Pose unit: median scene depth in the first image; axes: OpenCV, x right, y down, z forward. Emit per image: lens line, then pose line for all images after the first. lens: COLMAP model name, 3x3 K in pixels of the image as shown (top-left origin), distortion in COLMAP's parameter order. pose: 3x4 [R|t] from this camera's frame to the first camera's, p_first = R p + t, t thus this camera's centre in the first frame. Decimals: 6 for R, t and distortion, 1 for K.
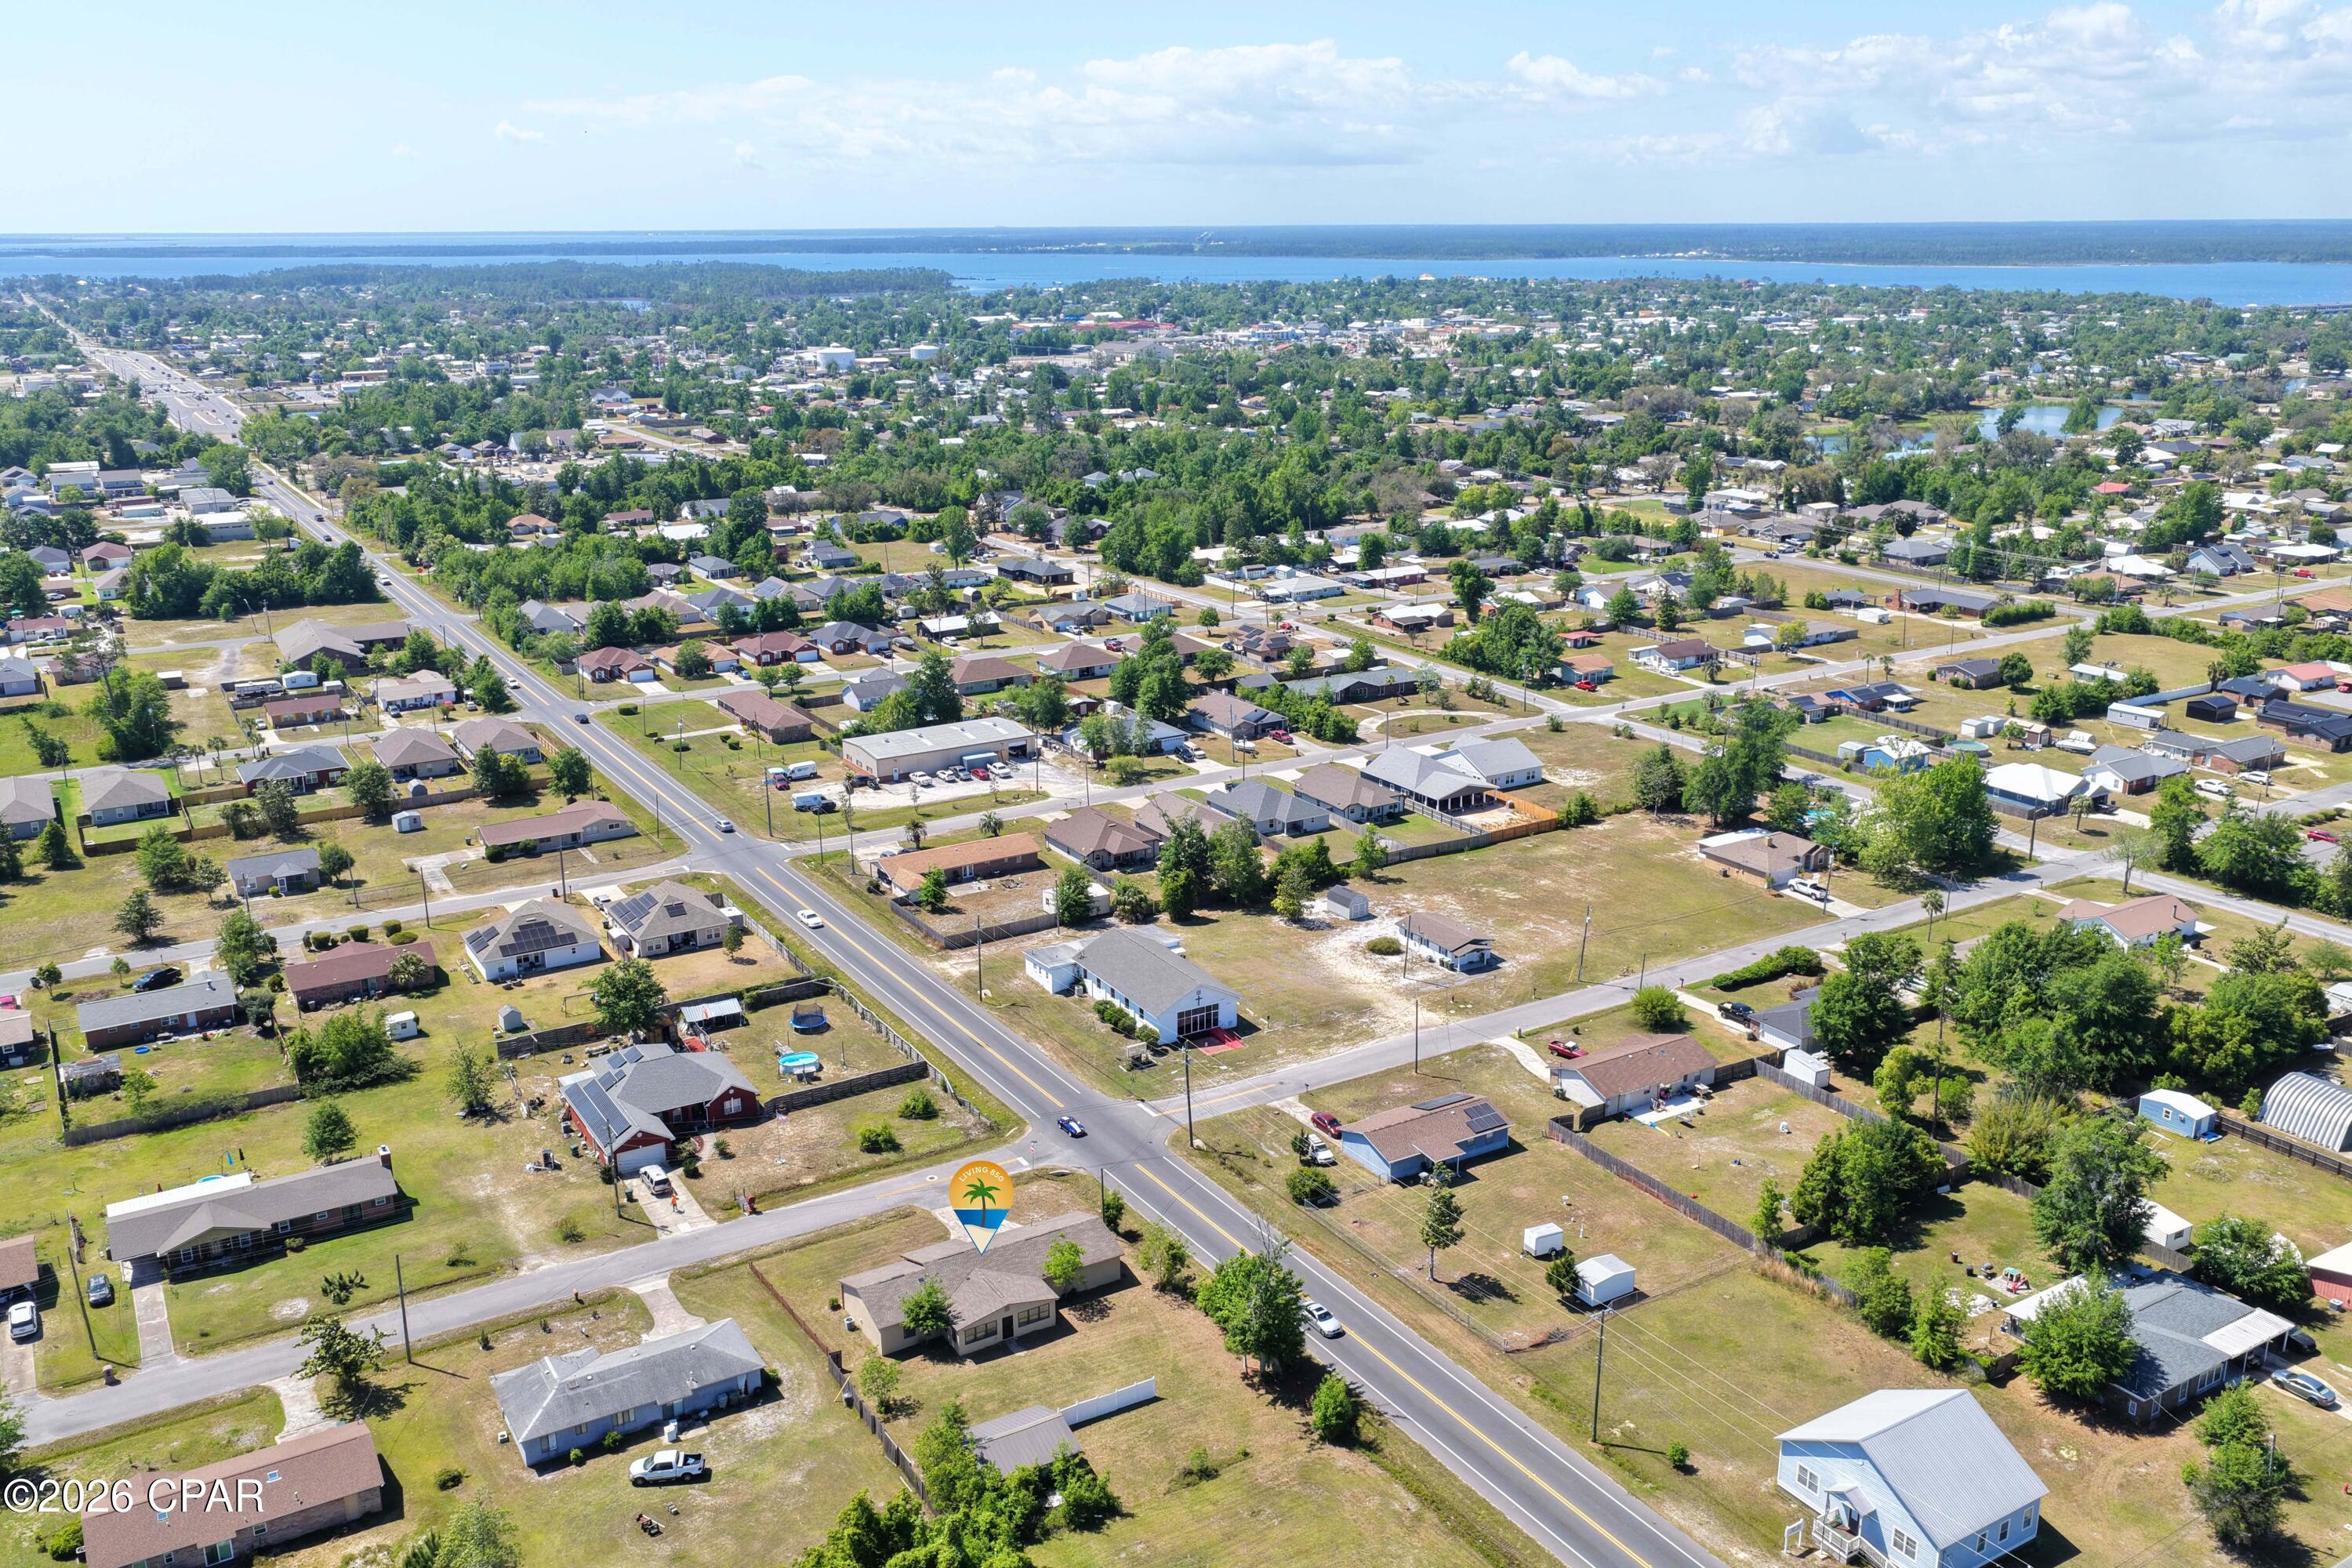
lens RADIAL K [[1951.5, 0, 1184.3], [0, 1951.5, 792.8], [0, 0, 1]] dist [-0.020245, 0.053280]
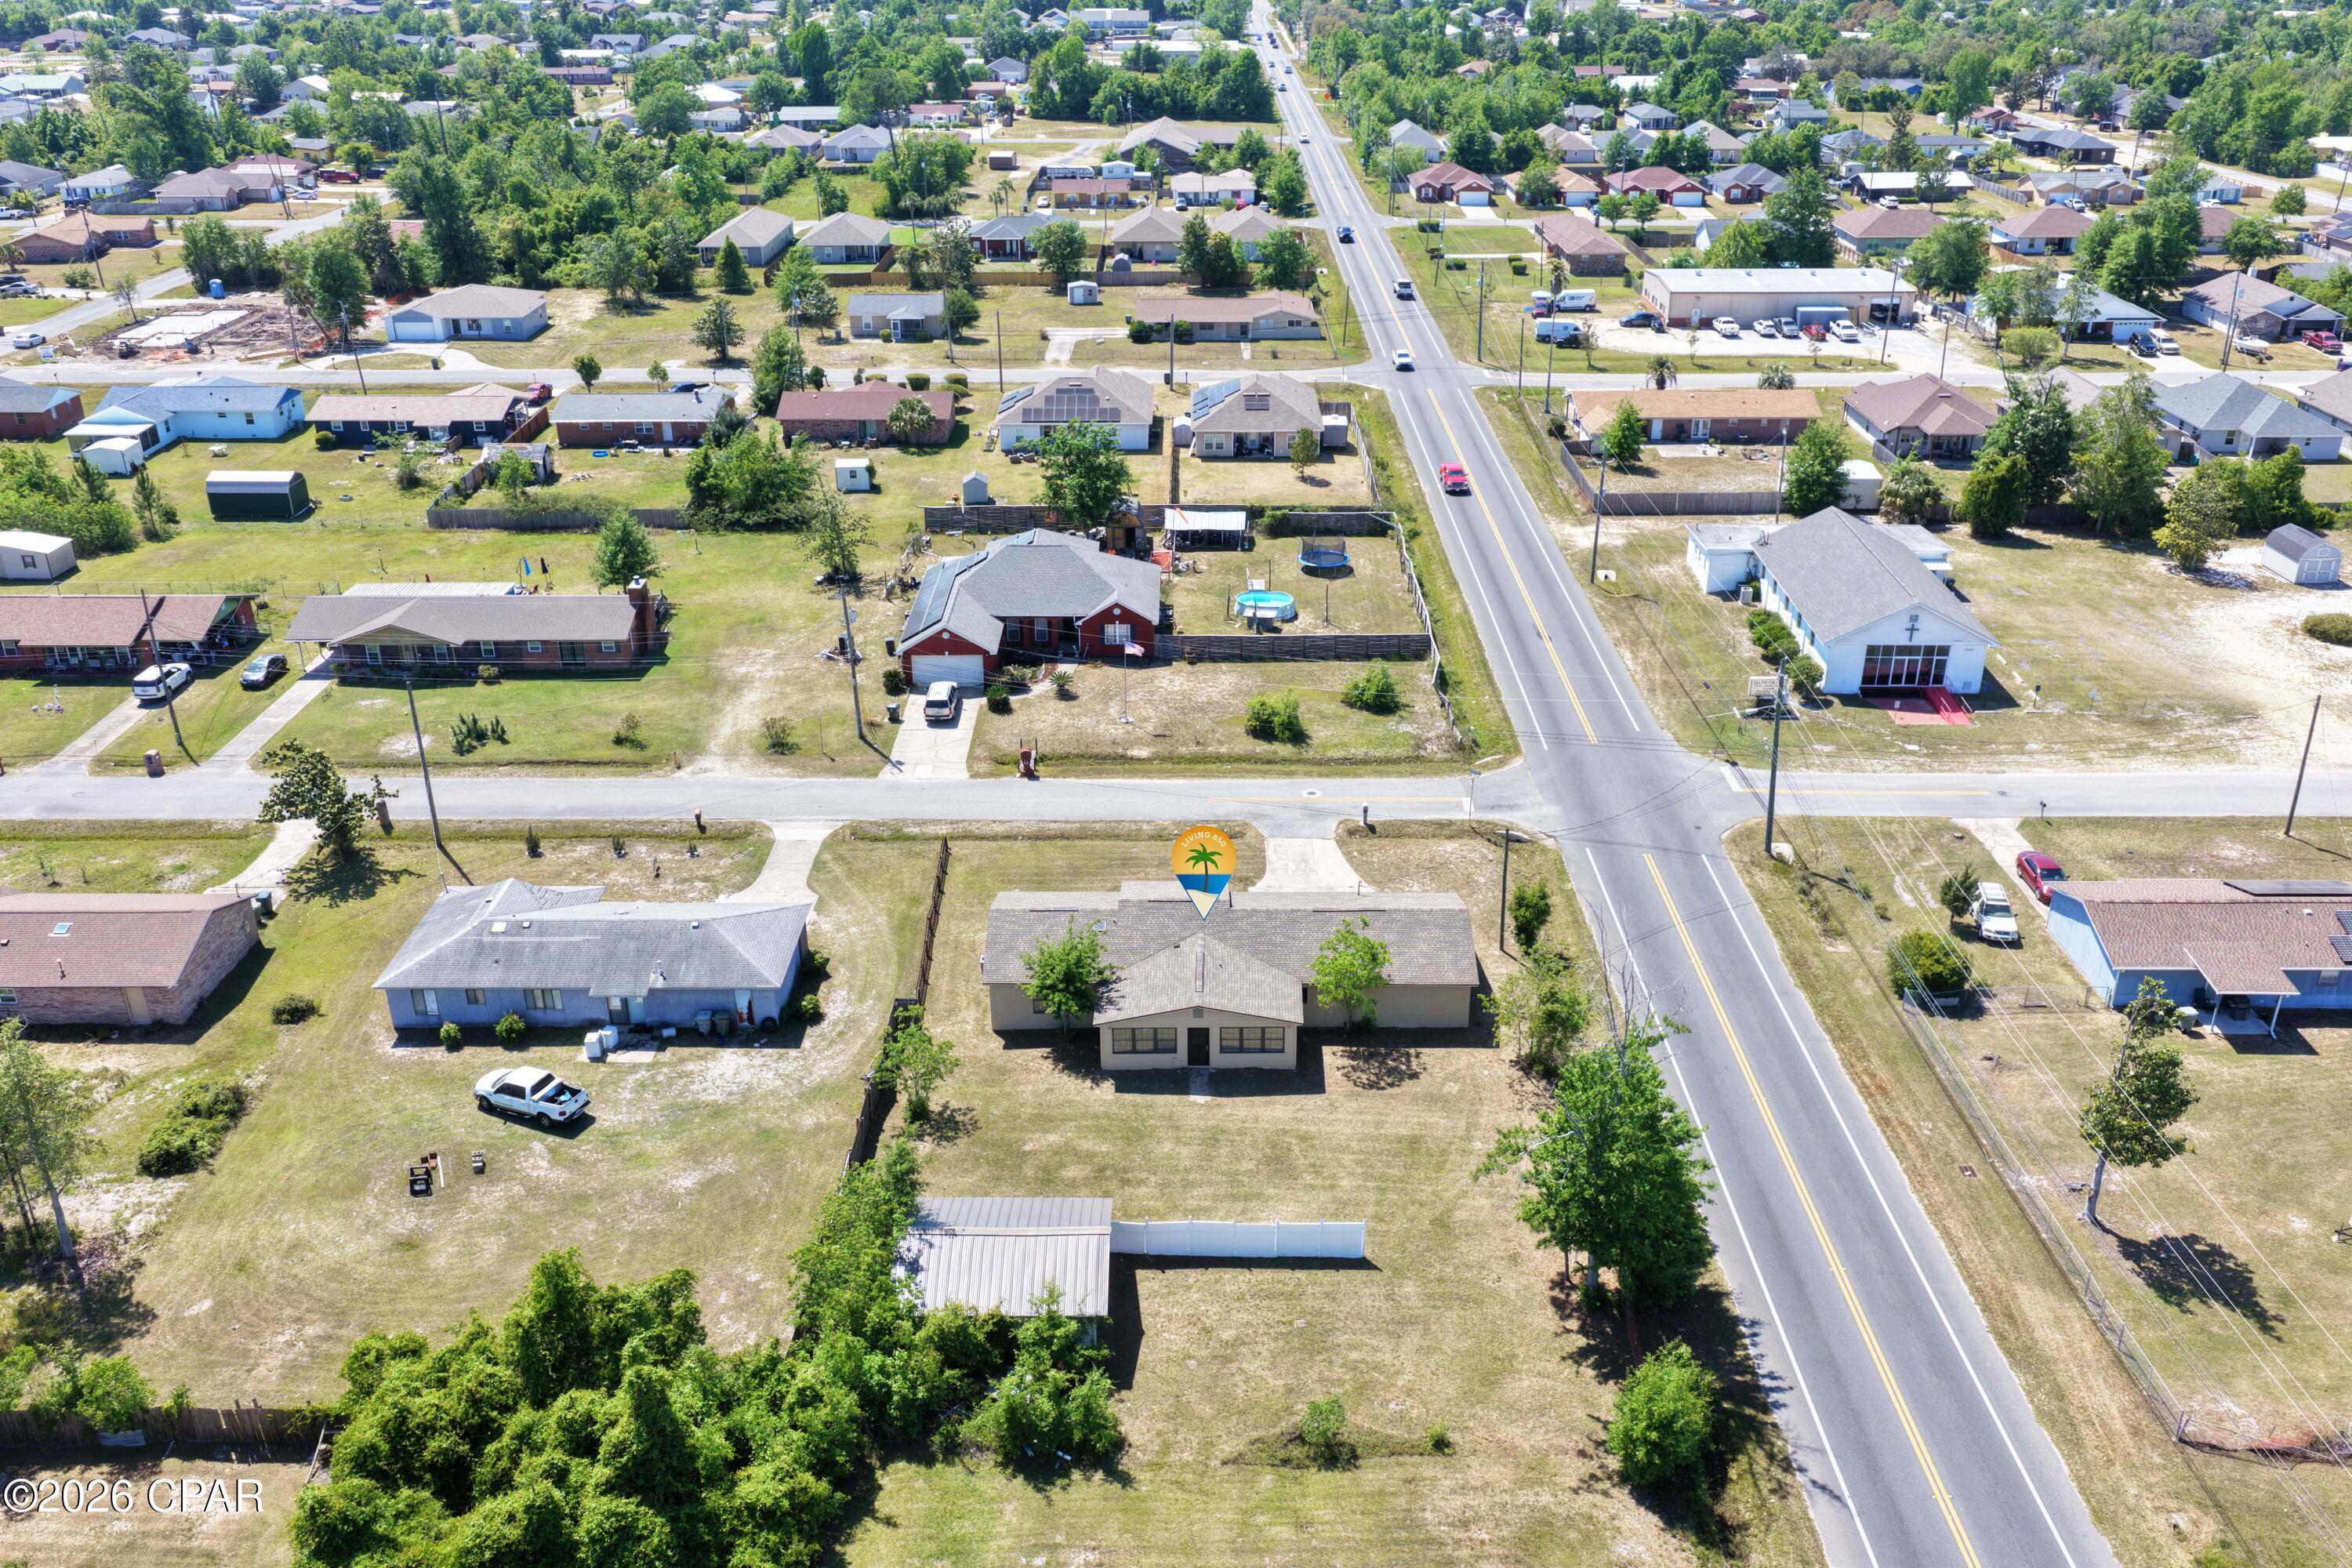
lens RADIAL K [[1951.5, 0, 1184.3], [0, 1951.5, 792.8], [0, 0, 1]] dist [-0.020245, 0.053280]
pose [[0.850629, 0.225917, -0.474754, 0.108701], [-0.149155, 0.969569, 0.194136, 0.072488], [0.504165, -0.094326, 0.858440, 0.389235]]
